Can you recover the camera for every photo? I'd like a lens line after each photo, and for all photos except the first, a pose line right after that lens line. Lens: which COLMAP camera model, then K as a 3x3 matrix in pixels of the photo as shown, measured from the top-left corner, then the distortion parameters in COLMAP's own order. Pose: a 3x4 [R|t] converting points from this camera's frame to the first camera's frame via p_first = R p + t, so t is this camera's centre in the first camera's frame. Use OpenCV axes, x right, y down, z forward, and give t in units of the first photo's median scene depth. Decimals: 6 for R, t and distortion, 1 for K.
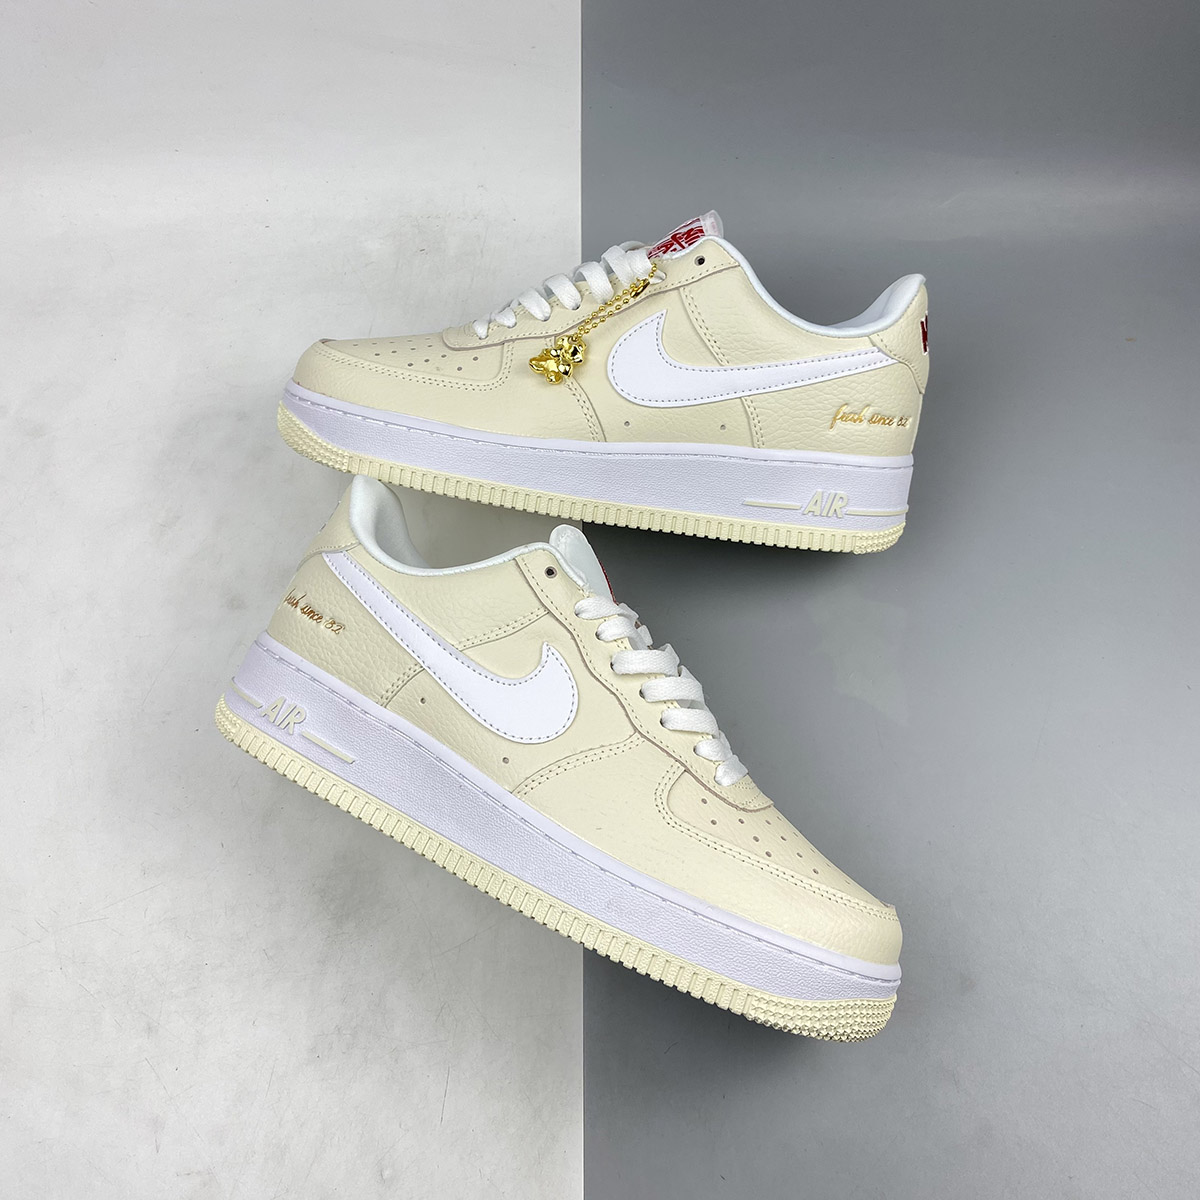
lens RADIAL K [[1293.2, 0, 605.9], [0, 1293.2, 599.4], [0, 0, 1]] dist [0.099801, 0.000000]
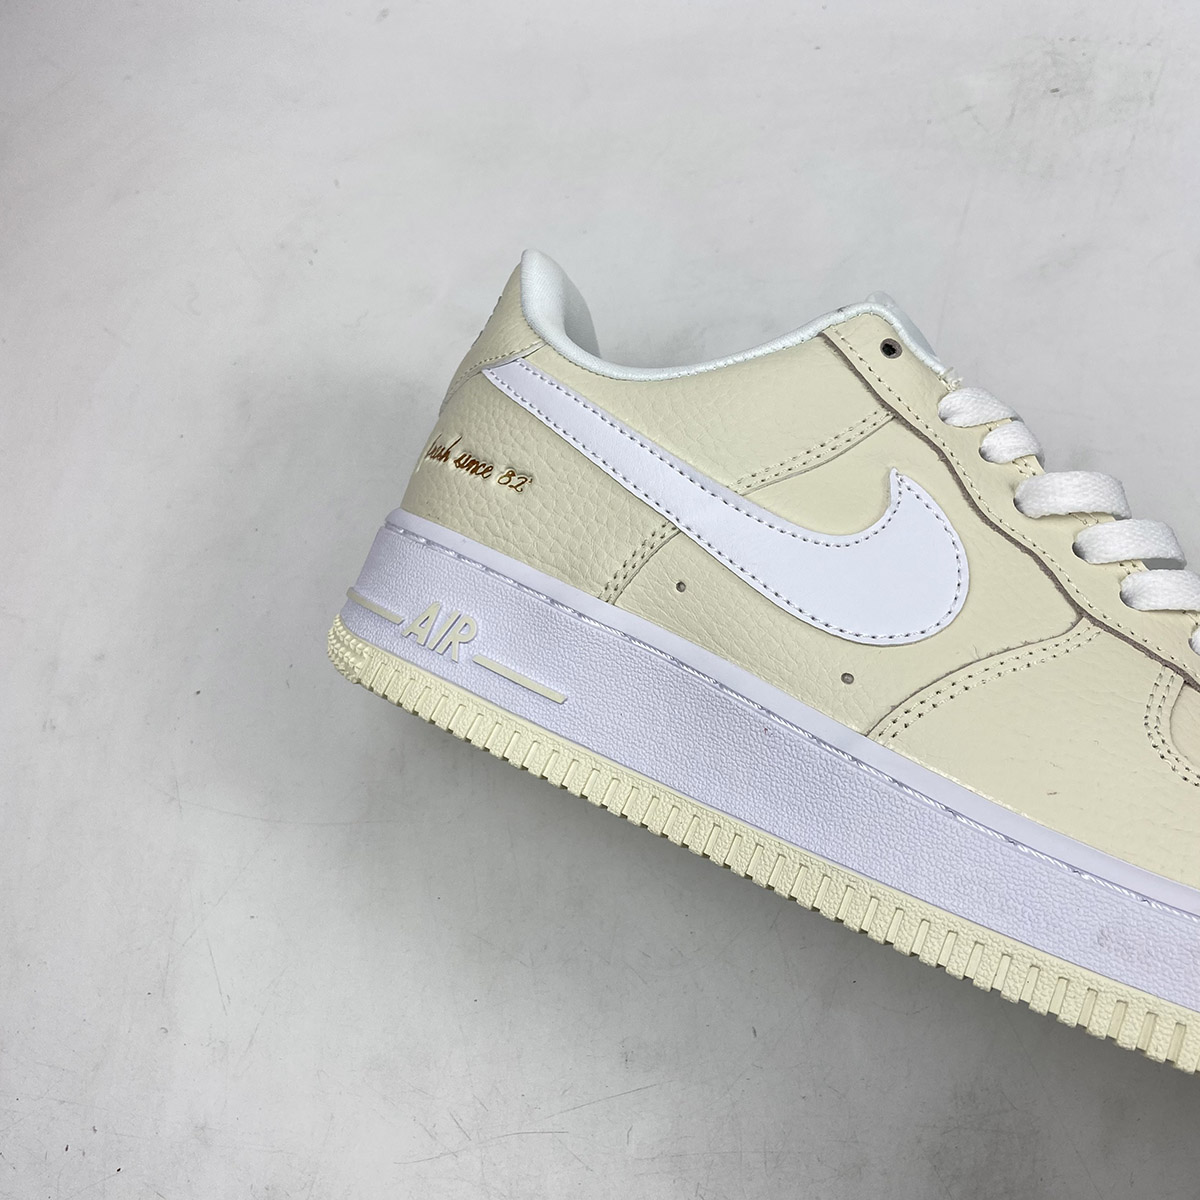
lens RADIAL K [[1311.4, 0, 590.9], [0, 1311.4, 589.3], [0, 0, 1]] dist [0.093557, 0.000000]
pose [[0.995241, -0.059817, -0.076924, -0.135105], [0.058601, 0.998120, -0.017975, 0.086686], [0.077854, 0.013382, 0.996875, 0.416854]]
